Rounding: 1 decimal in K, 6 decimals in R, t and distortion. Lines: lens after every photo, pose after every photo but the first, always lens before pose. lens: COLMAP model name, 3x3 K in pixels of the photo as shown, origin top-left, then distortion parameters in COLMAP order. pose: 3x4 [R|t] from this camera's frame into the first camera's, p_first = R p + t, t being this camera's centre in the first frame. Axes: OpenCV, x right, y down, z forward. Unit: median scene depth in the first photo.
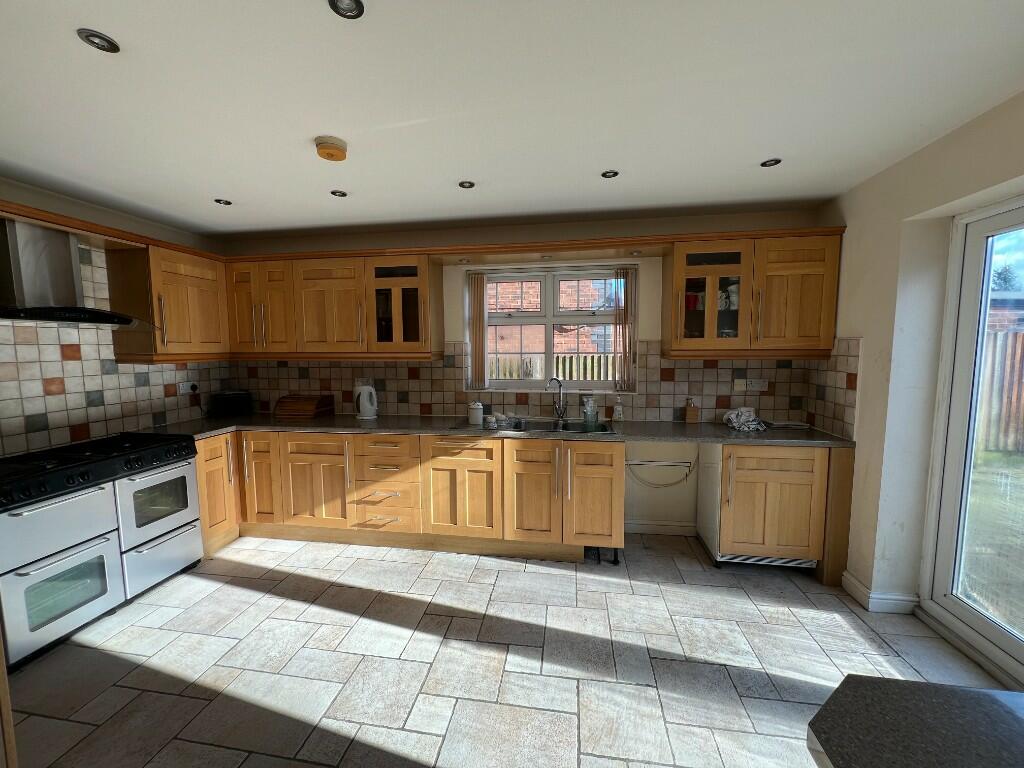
lens RADIAL K [[409.5, 0, 510.2], [0, 409.5, 383.4], [0, 0, 1]] dist [-0.000663, -0.000256]
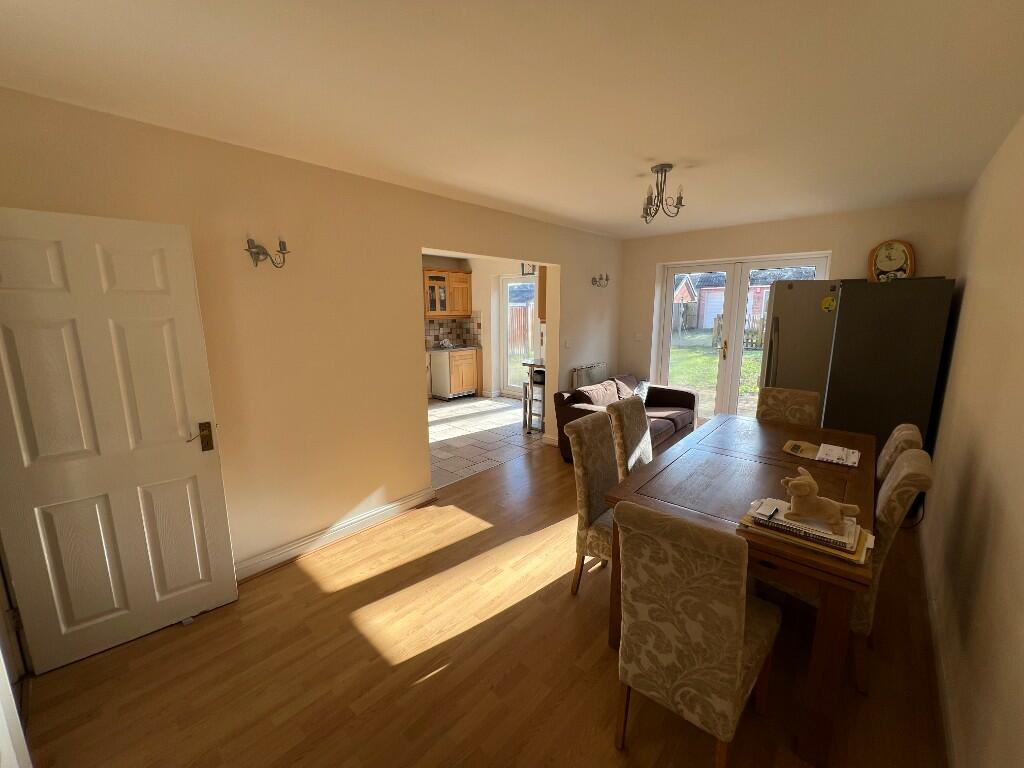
lens RADIAL K [[409.5, 0, 510.2], [0, 409.5, 383.4], [0, 0, 1]] dist [-0.000663, -0.000256]
pose [[0.543949, -0.145580, 0.826394, -1.381823], [0.078274, 0.989344, 0.122765, 0.054042], [-0.835460, -0.002092, 0.549548, -0.725292]]
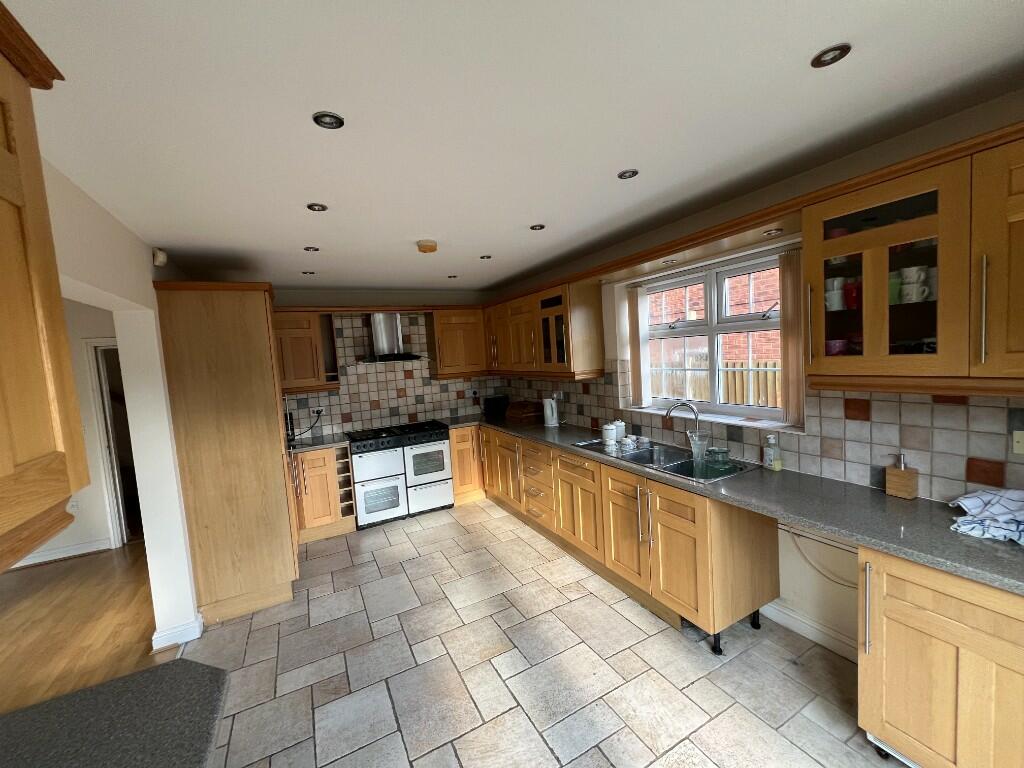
lens RADIAL K [[409.5, 0, 510.2], [0, 409.5, 383.4], [0, 0, 1]] dist [-0.000663, -0.000256]
pose [[0.593969, 0.026490, -0.804052, 0.644912], [-0.007656, 0.999599, 0.027277, -0.083341], [0.804451, -0.010046, 0.593933, 0.246010]]
